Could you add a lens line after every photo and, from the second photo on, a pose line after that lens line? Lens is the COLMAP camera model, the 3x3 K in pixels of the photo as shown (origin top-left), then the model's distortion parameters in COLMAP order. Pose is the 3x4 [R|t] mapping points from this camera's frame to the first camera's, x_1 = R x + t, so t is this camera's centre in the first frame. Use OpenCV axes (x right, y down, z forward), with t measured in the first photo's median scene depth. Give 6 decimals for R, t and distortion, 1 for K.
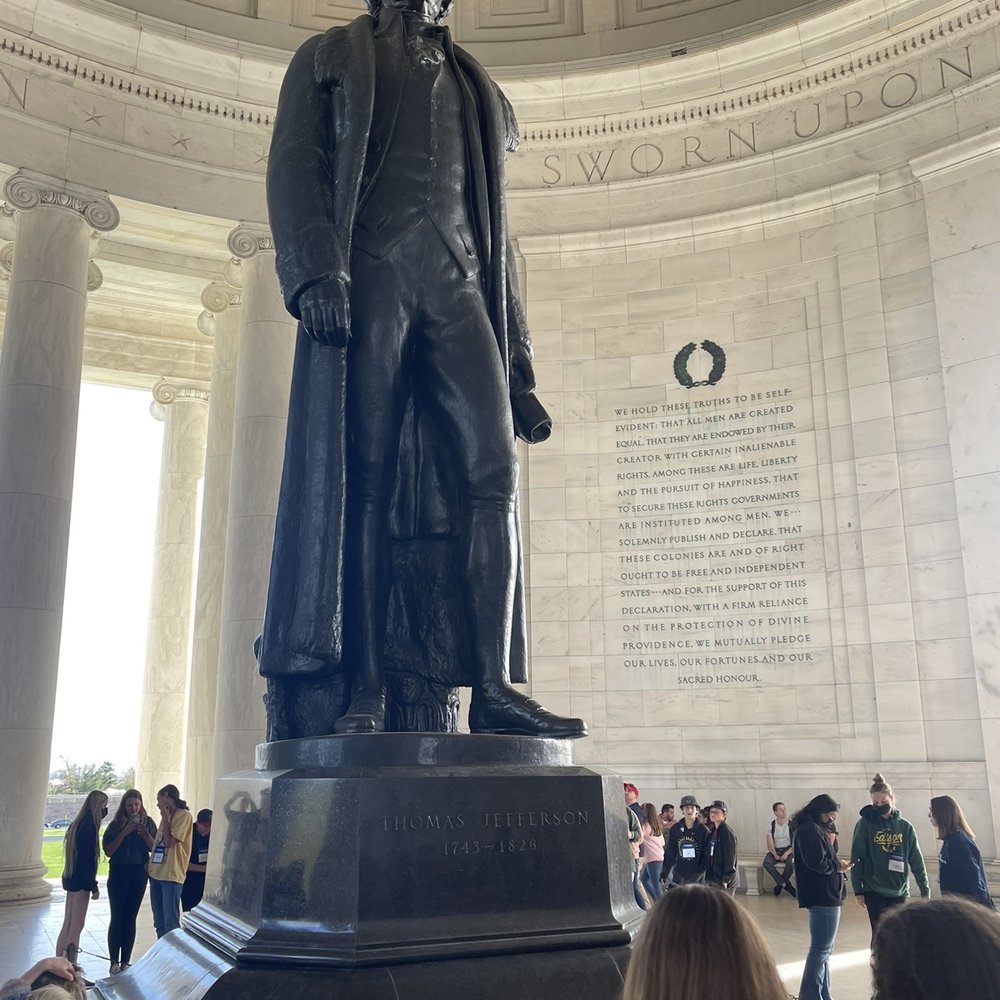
lens RADIAL K [[1085.3, 0, 511.2], [0, 1085.3, 518.8], [0, 0, 1]] dist [0.017742, 0.000000]
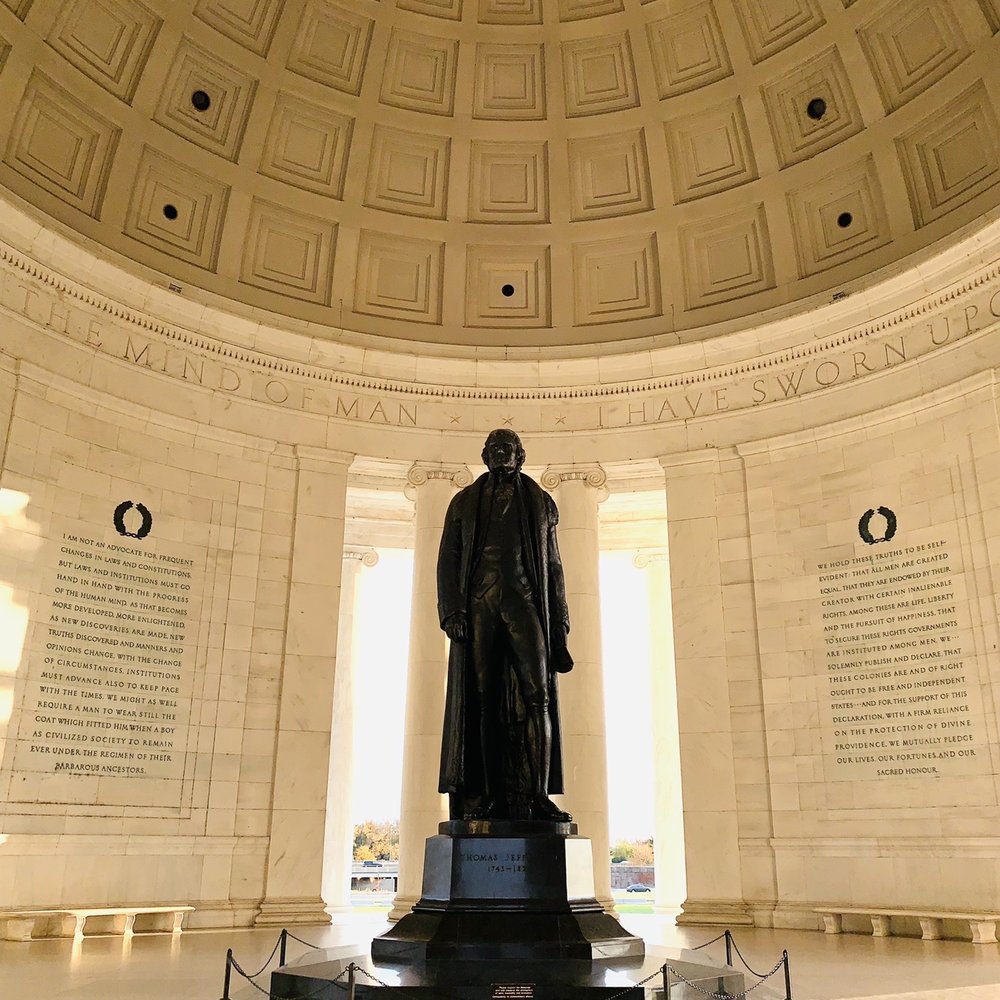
lens RADIAL K [[963.3, 0, 507.7], [0, 963.3, 523.7], [0, 0, 1]] dist [0.040862, 0.000000]
pose [[0.909226, -0.122397, -0.397903, 0.237564], [0.085586, 0.990343, -0.109068, -0.055872], [0.407411, 0.065112, 0.910921, -0.253775]]
